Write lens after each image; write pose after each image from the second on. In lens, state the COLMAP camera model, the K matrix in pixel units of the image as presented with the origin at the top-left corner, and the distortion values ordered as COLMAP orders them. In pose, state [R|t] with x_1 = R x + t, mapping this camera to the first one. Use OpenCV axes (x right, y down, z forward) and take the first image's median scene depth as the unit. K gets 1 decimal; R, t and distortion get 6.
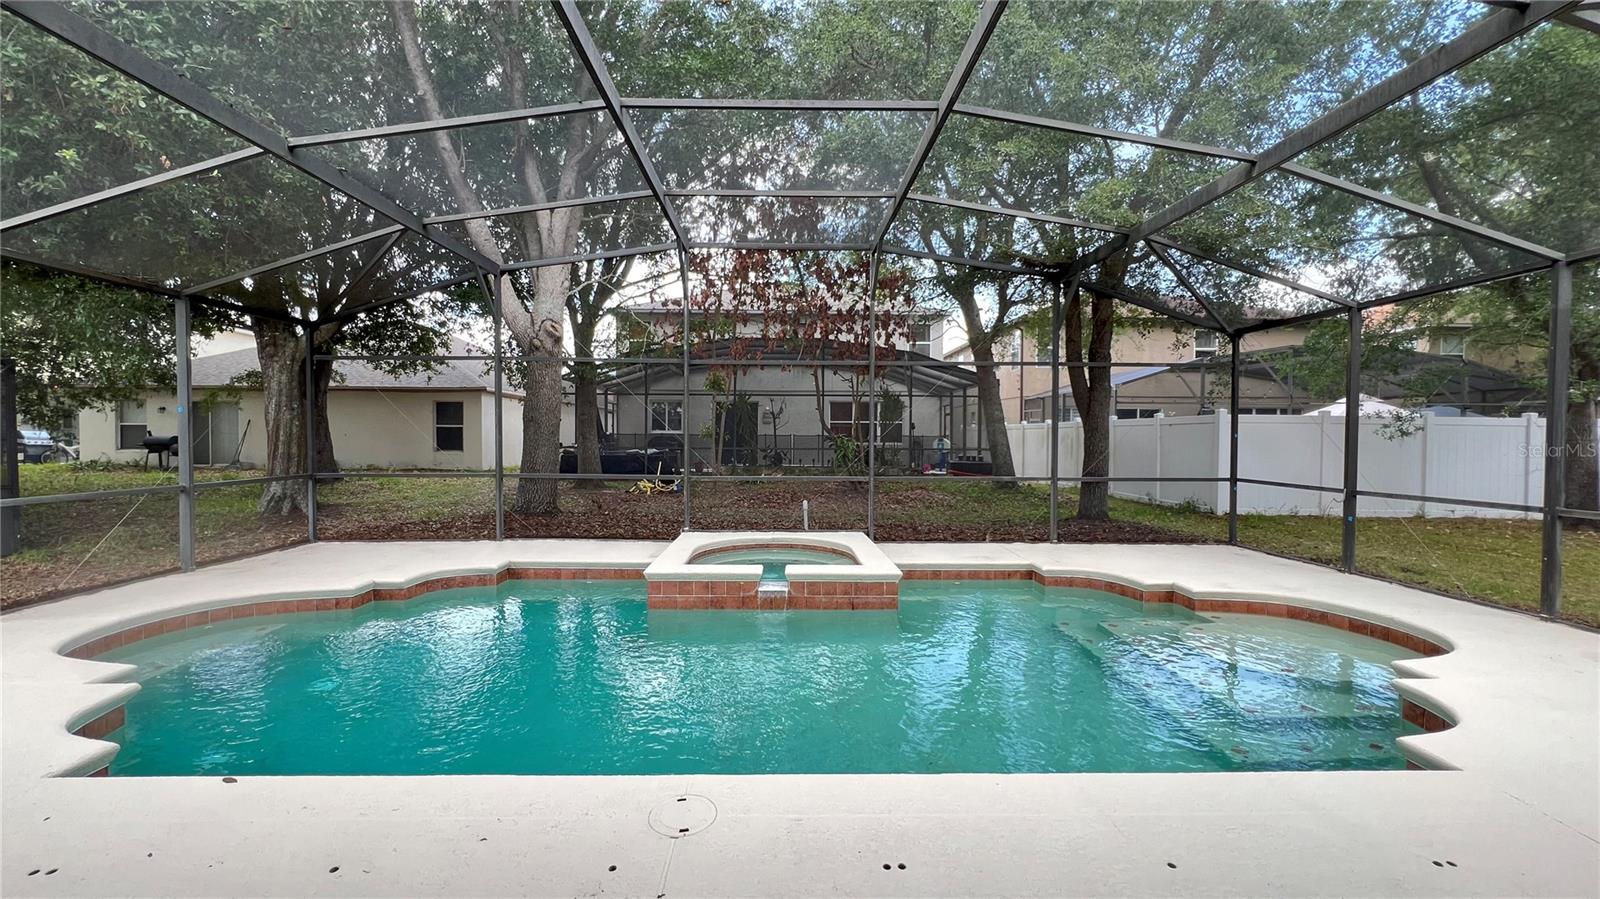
lens RADIAL K [[639.8, 0, 794.0], [0, 639.8, 448.2], [0, 0, 1]] dist [0.000231, 0.000717]
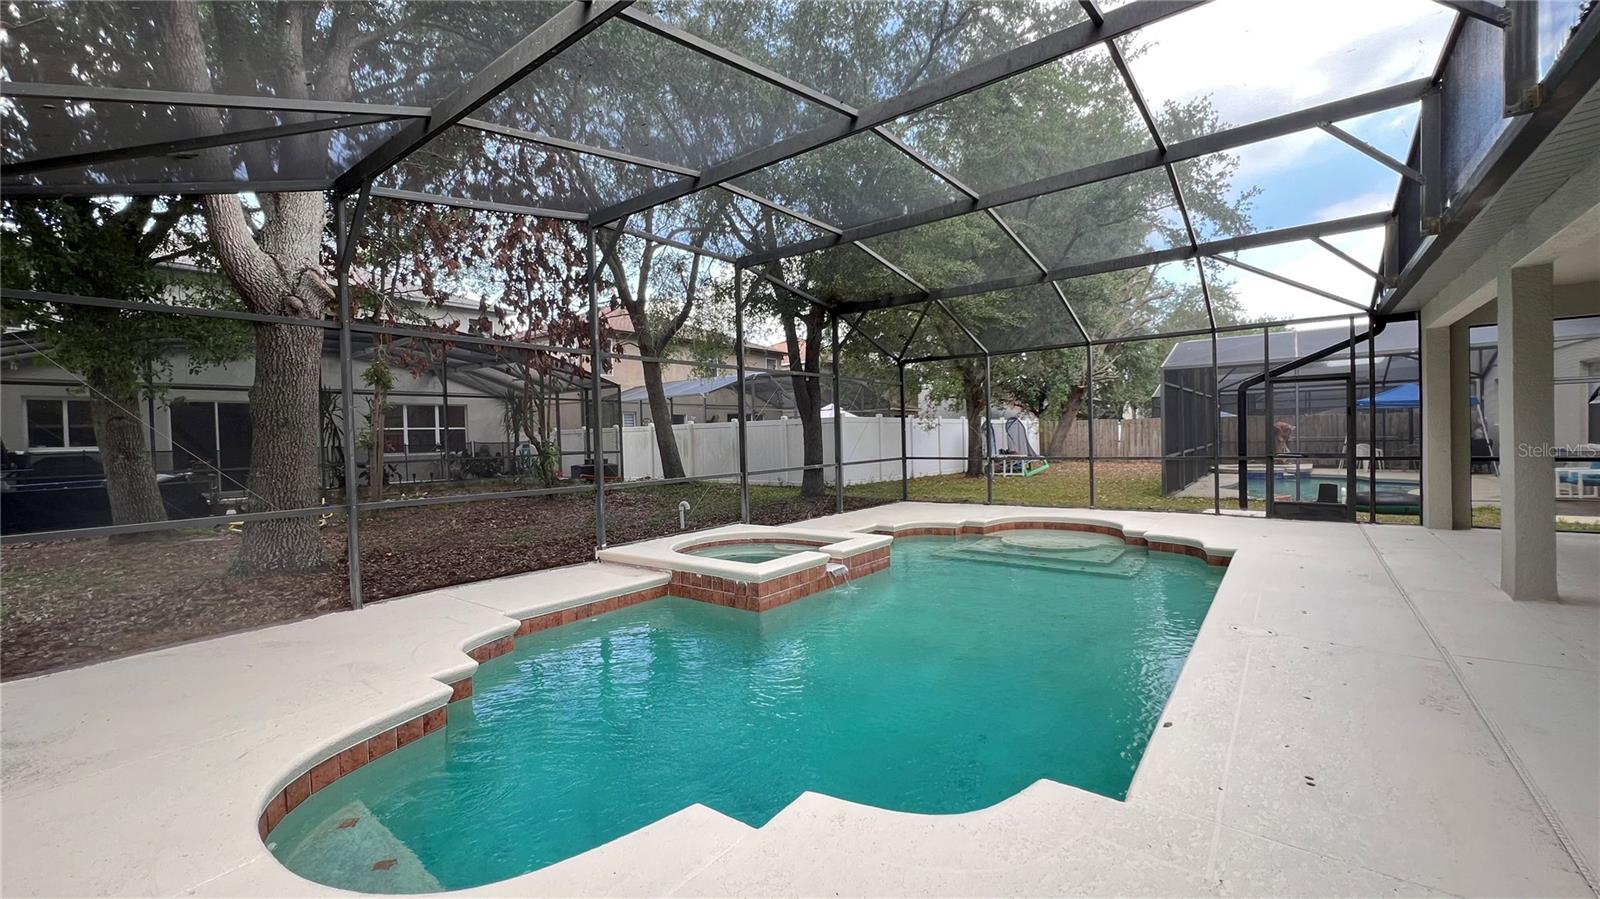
lens RADIAL K [[639.8, 0, 794.0], [0, 639.8, 448.2], [0, 0, 1]] dist [0.000231, 0.000717]
pose [[0.636330, -0.038511, 0.770455, -0.642839], [0.045890, 0.998874, 0.012028, -0.004891], [-0.770051, 0.027702, 0.637380, 0.227328]]
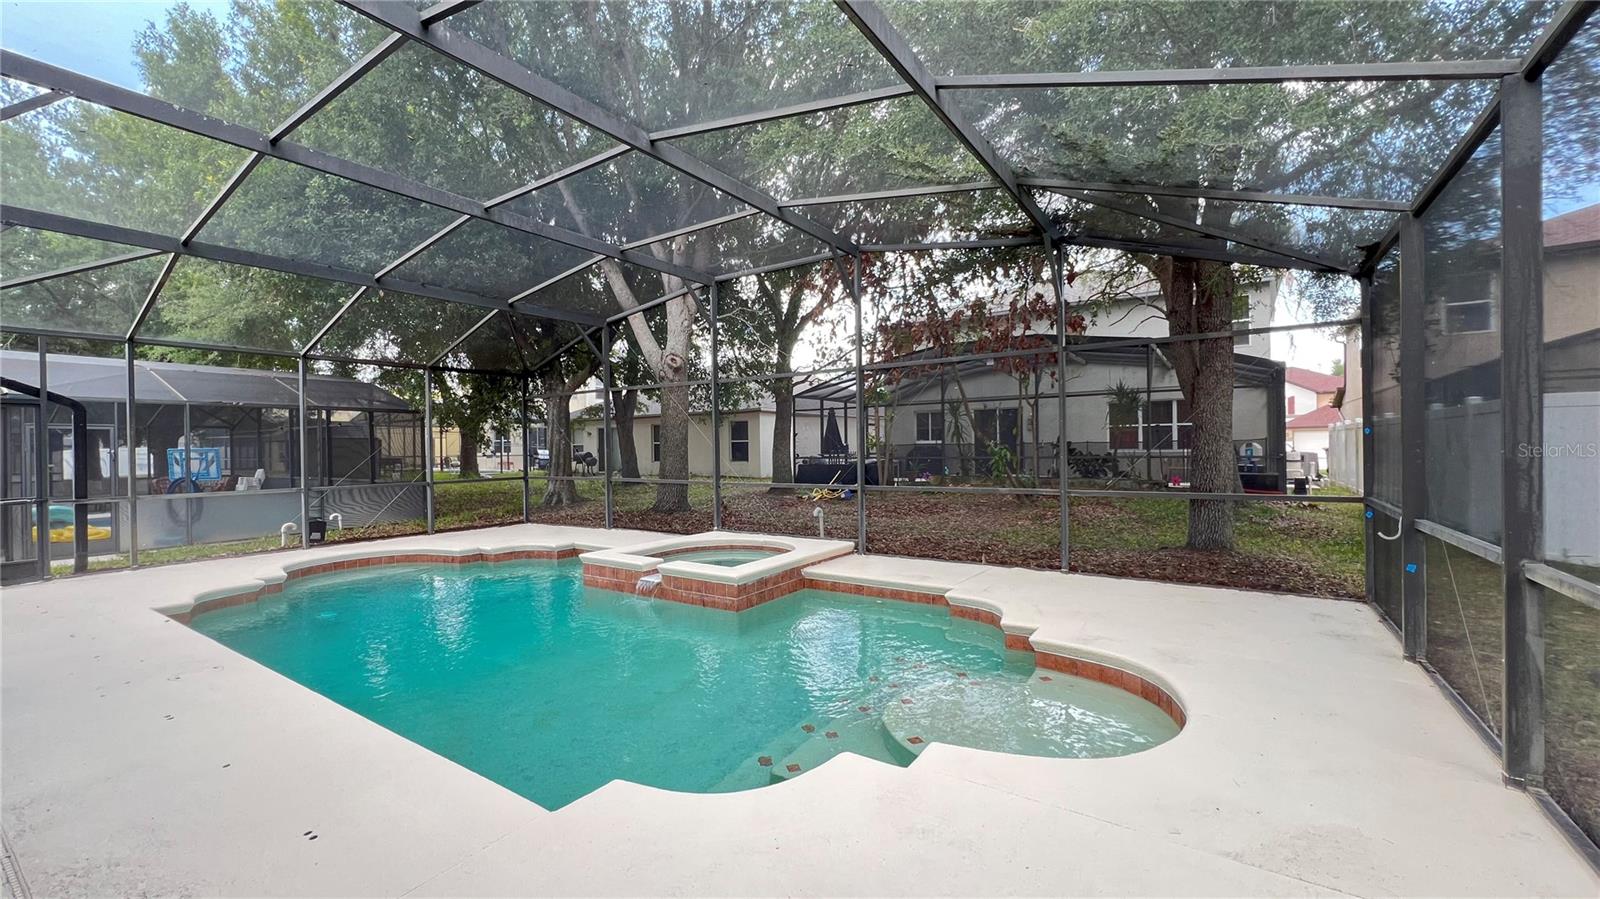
lens RADIAL K [[639.8, 0, 794.0], [0, 639.8, 448.2], [0, 0, 1]] dist [0.000231, 0.000717]
pose [[0.807551, -0.017019, -0.589553, 0.608631], [0.008381, 0.999814, -0.017382, 0.001733], [0.589739, 0.009096, 0.807543, 0.145897]]
